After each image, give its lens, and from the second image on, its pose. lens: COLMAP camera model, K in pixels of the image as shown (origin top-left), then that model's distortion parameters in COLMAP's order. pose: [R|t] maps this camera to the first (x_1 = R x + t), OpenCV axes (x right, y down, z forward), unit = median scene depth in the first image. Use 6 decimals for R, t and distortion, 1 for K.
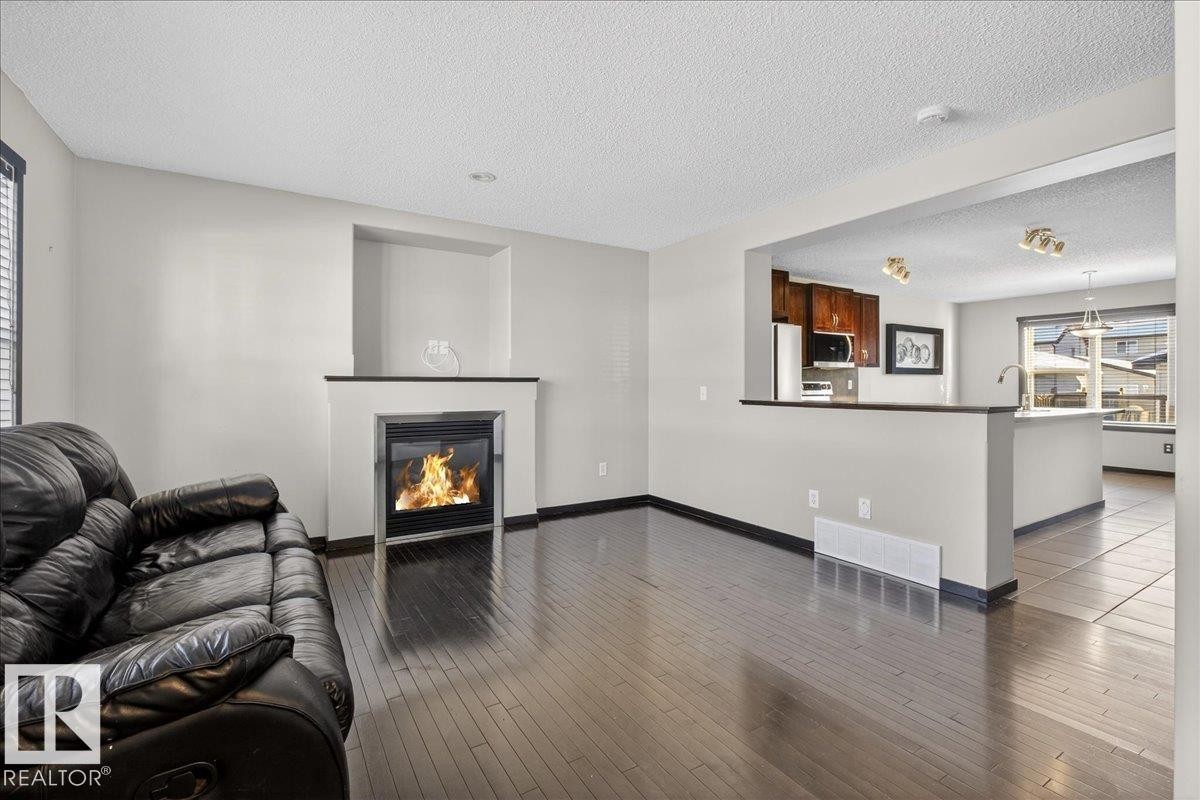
lens RADIAL K [[532.6, 0, 593.6], [0, 532.6, 386.8], [0, 0, 1]] dist [-0.010109, 0.002509]
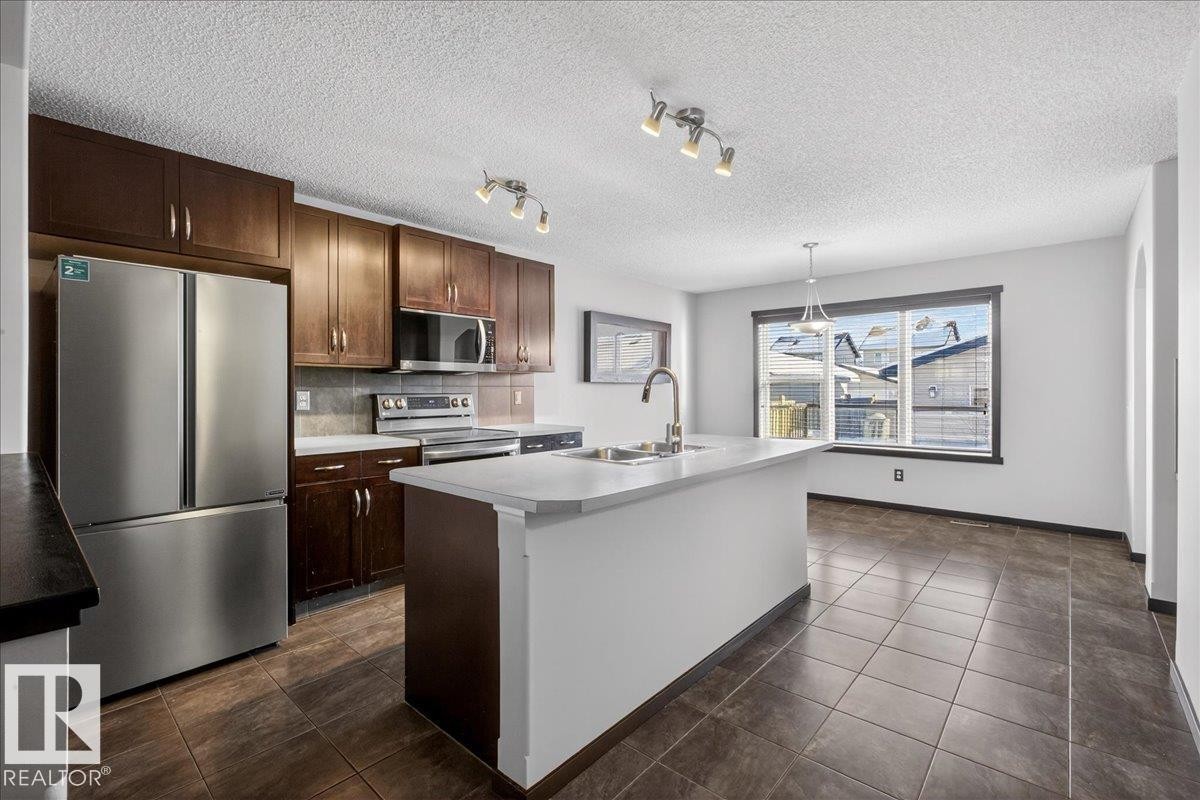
lens RADIAL K [[532.6, 0, 592.0], [0, 532.6, 396.0], [0, 0, 1]] dist [-0.010109, 0.002509]
pose [[0.960195, -0.004199, 0.279299, 0.607392], [0.001164, 0.999938, 0.011030, -0.020866], [-0.279328, -0.010266, 0.960141, 0.520163]]
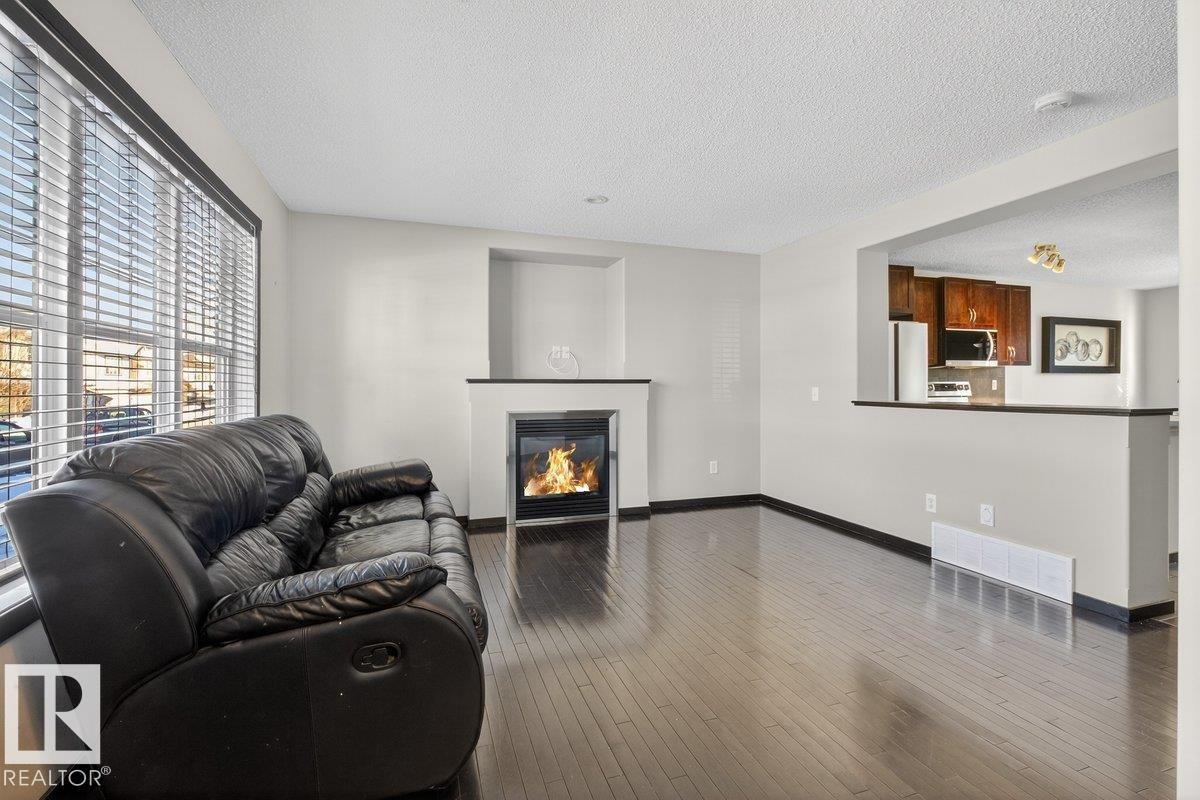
lens RADIAL K [[532.6, 0, 596.3], [0, 532.6, 392.2], [0, 0, 1]] dist [-0.010109, 0.002509]
pose [[0.974038, 0.000764, -0.226384, 0.034075], [0.001246, 0.999961, 0.008733, -0.000495], [0.226382, -0.008788, 0.973999, -0.069800]]
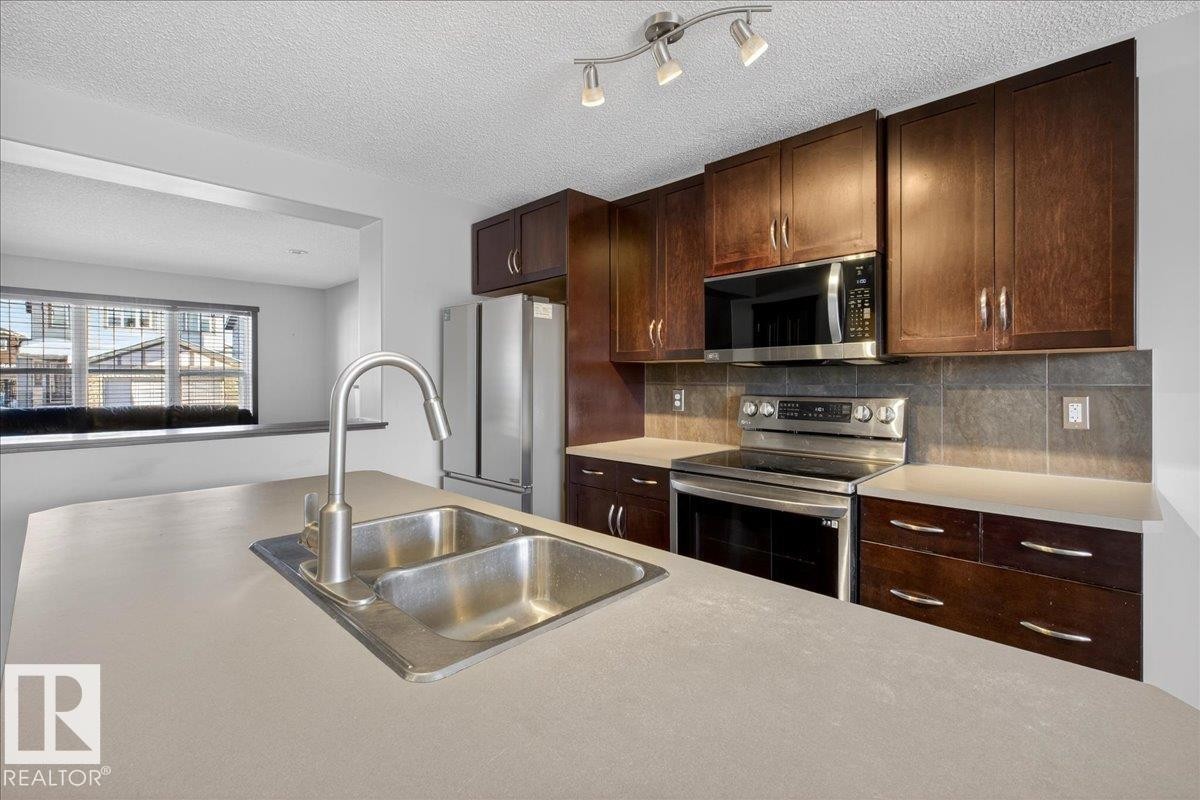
lens RADIAL K [[532.6, 0, 599.5], [0, 532.6, 387.4], [0, 0, 1]] dist [-0.010109, 0.002509]
pose [[0.239007, 0.008898, -0.970977, 1.087231], [0.001021, 0.999955, 0.009415, -0.030232], [0.971017, -0.003241, 0.238987, 1.097801]]
